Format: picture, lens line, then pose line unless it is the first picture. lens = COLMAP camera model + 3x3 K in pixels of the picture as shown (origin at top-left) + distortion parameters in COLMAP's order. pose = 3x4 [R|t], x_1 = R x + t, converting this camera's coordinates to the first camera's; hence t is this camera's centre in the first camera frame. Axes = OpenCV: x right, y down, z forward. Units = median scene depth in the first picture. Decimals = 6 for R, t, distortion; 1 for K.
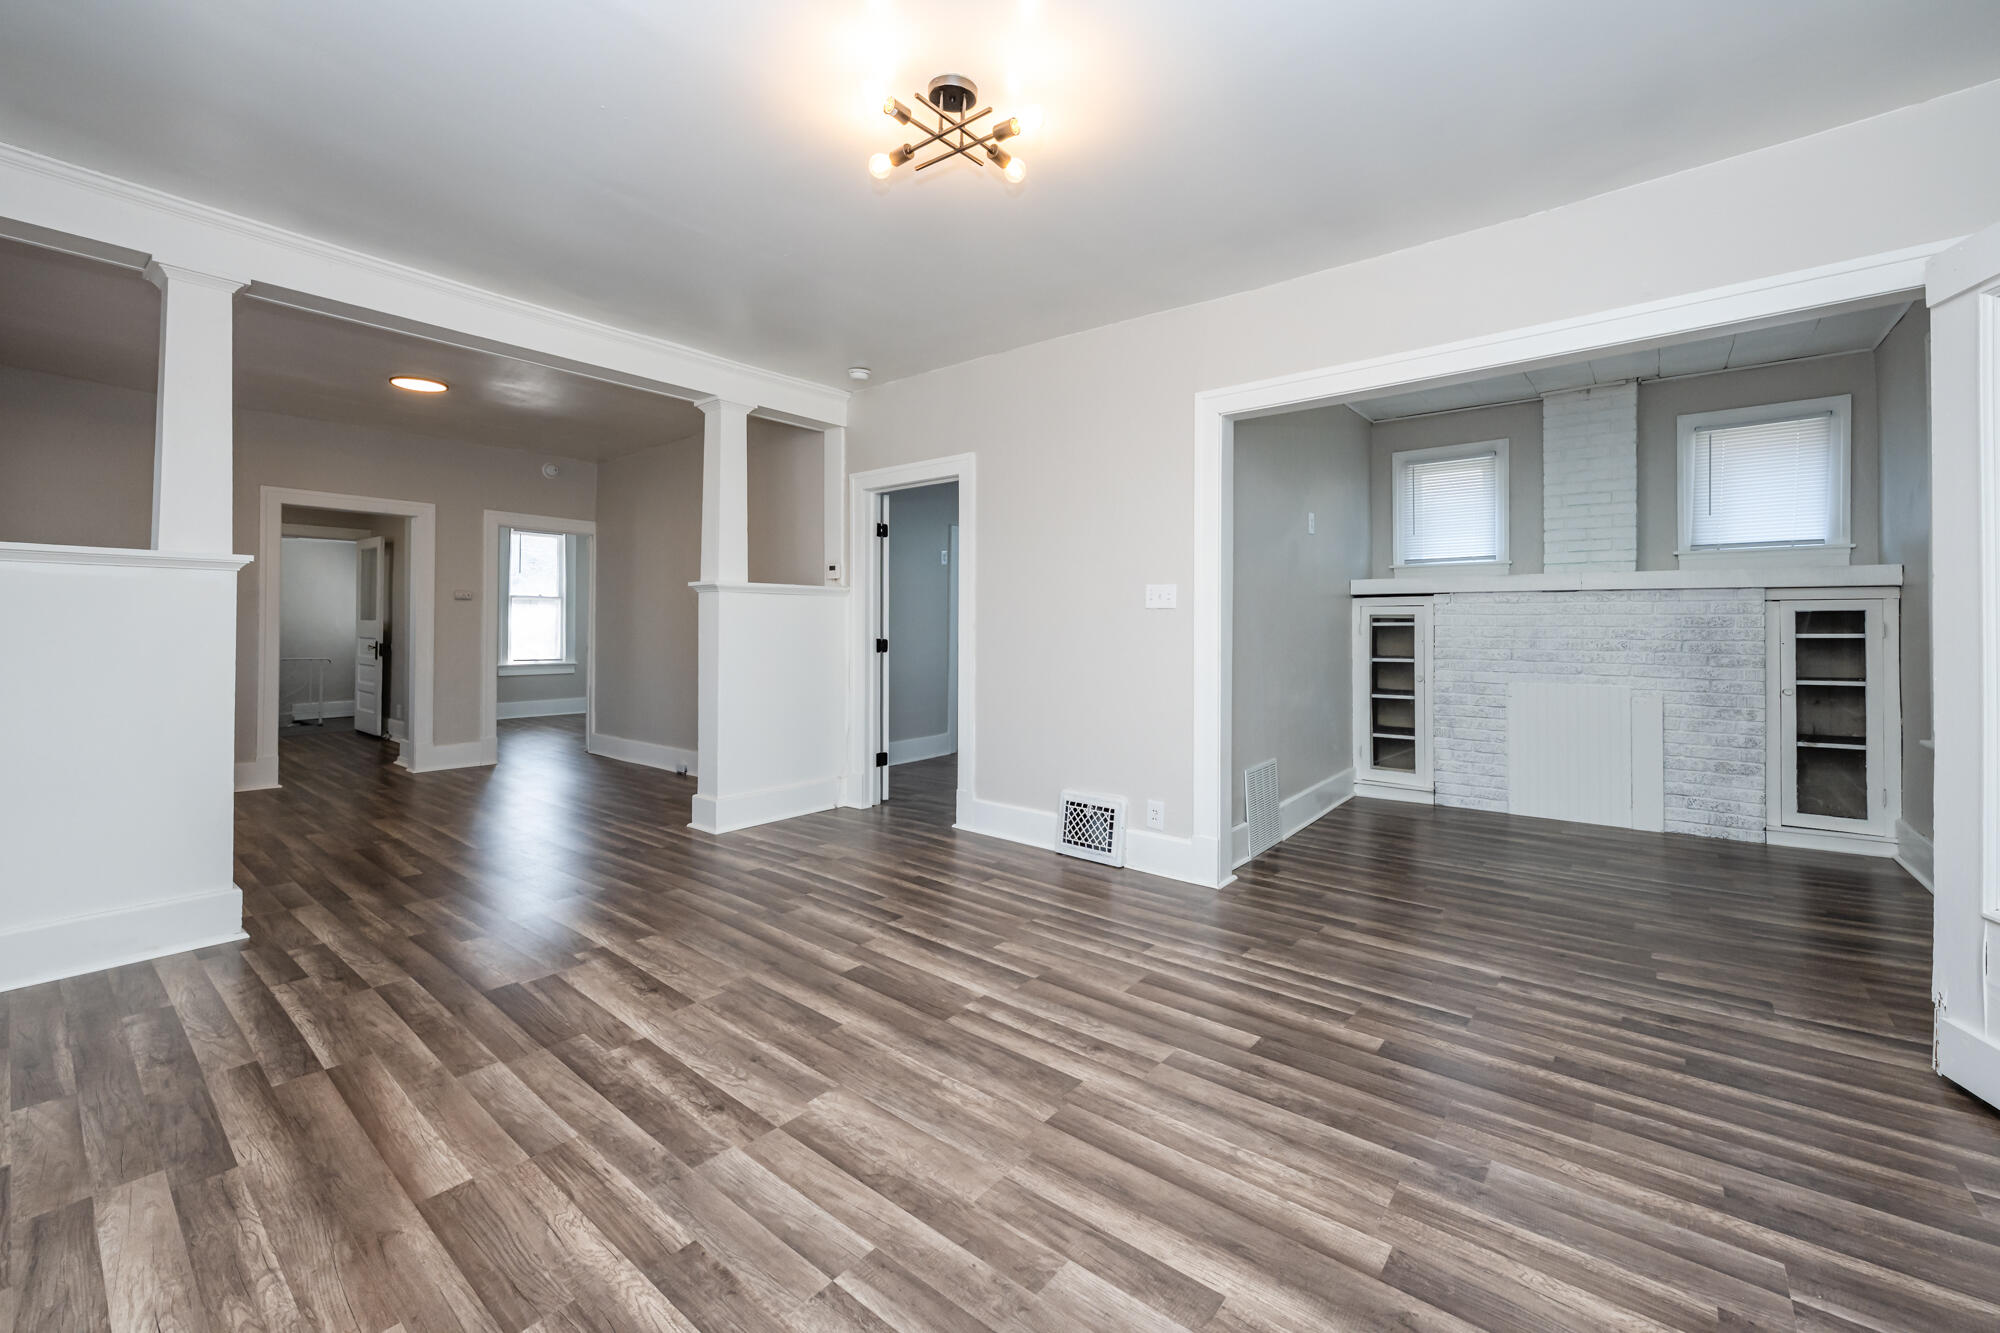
lens RADIAL K [[811.8, 0, 1000.4], [0, 811.8, 639.5], [0, 0, 1]] dist [-0.000178, 0.000513]
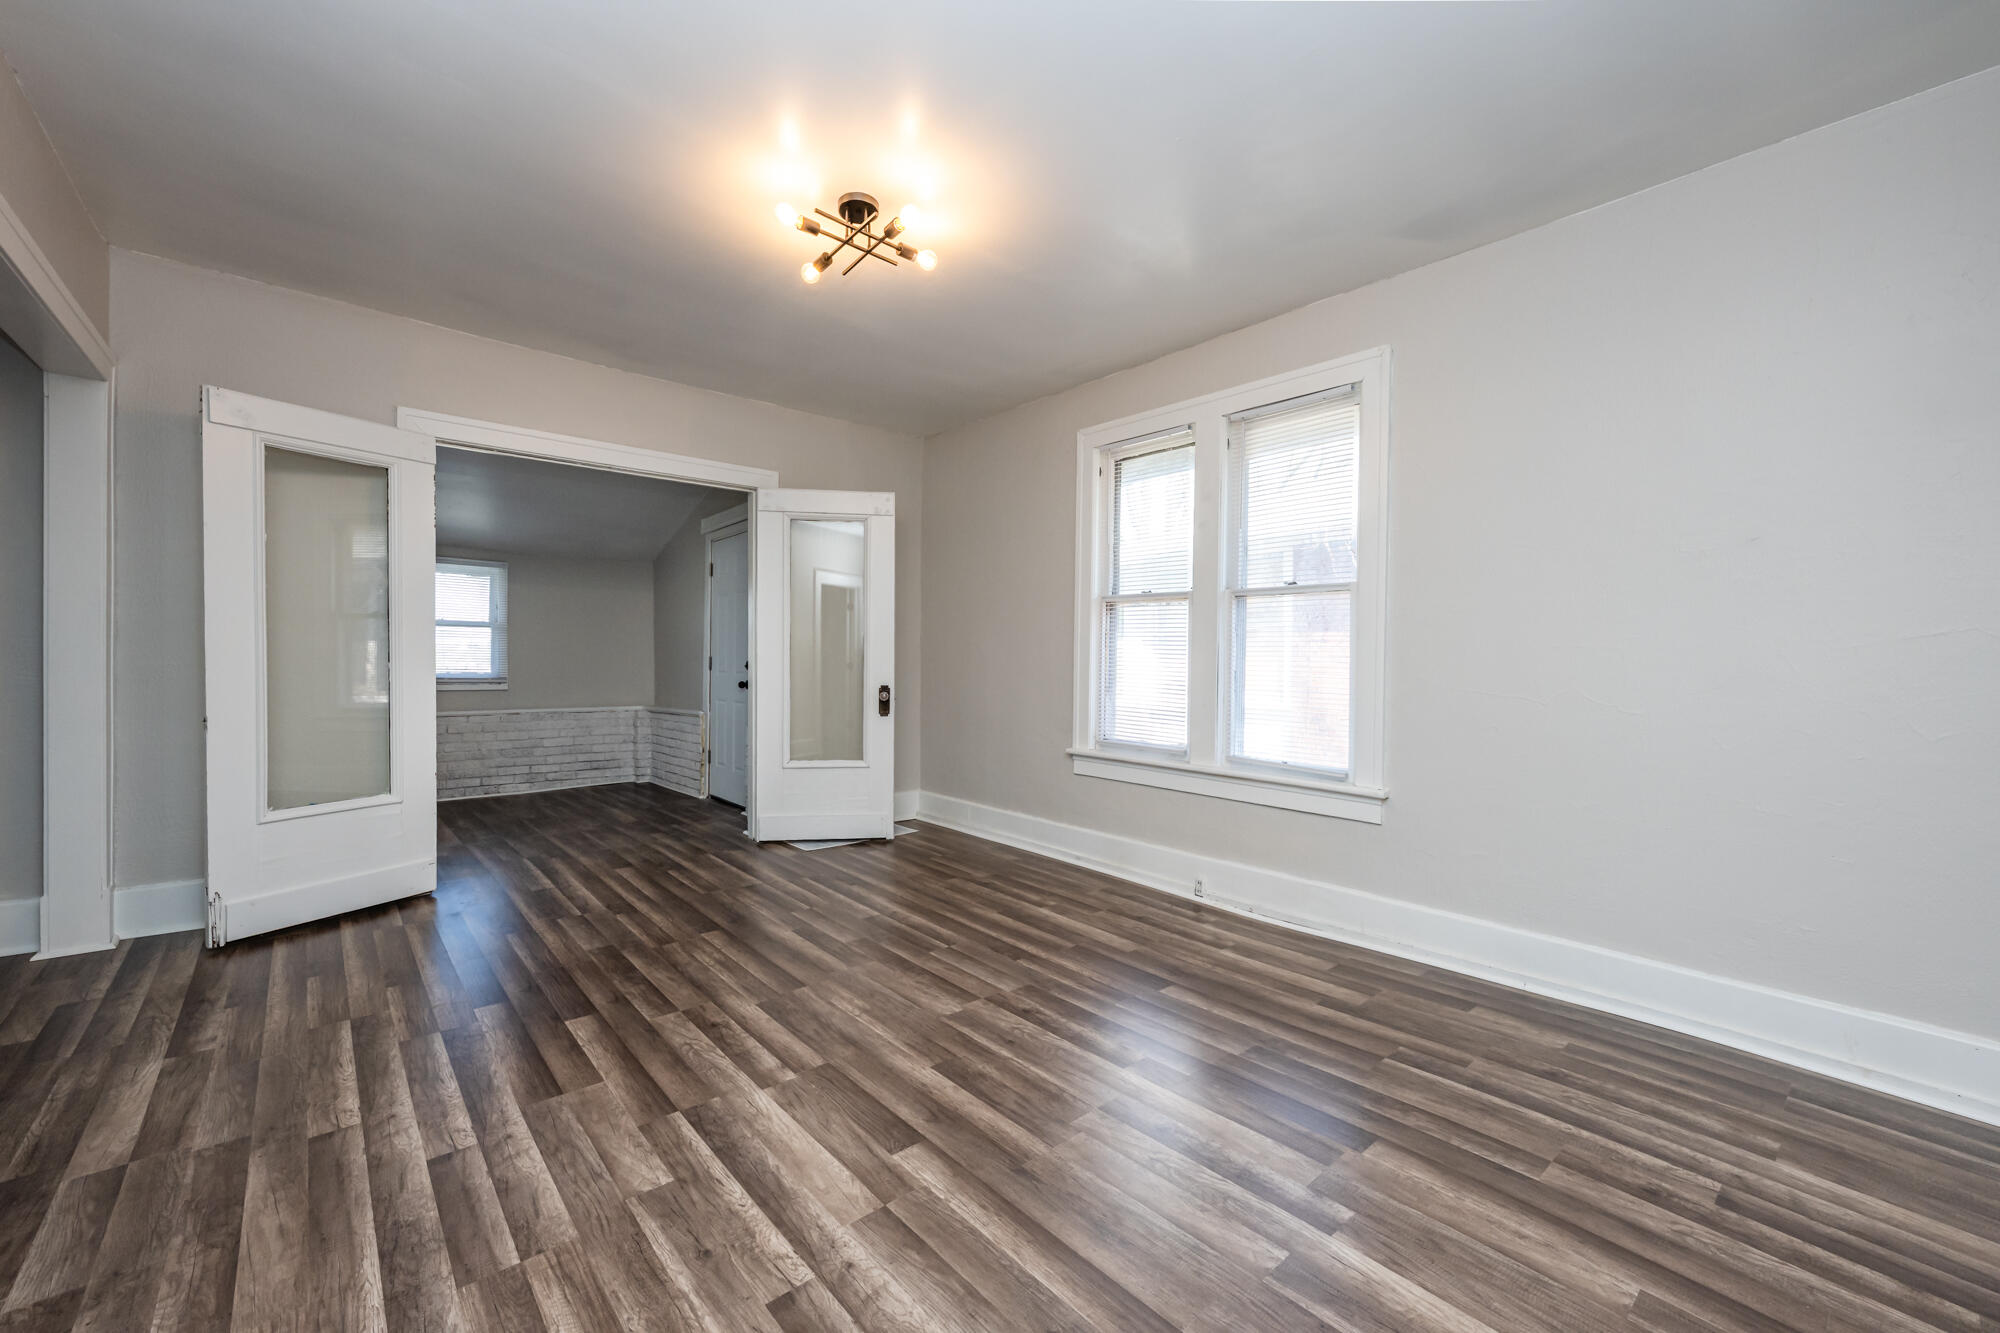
lens RADIAL K [[811.8, 0, 1000.4], [0, 811.8, 639.5], [0, 0, 1]] dist [-0.000178, 0.000513]
pose [[-0.985899, -0.009815, 0.167054, -0.432563], [-0.010385, 0.999943, -0.002543, -0.034105], [-0.167019, -0.004242, -0.985945, 1.938048]]
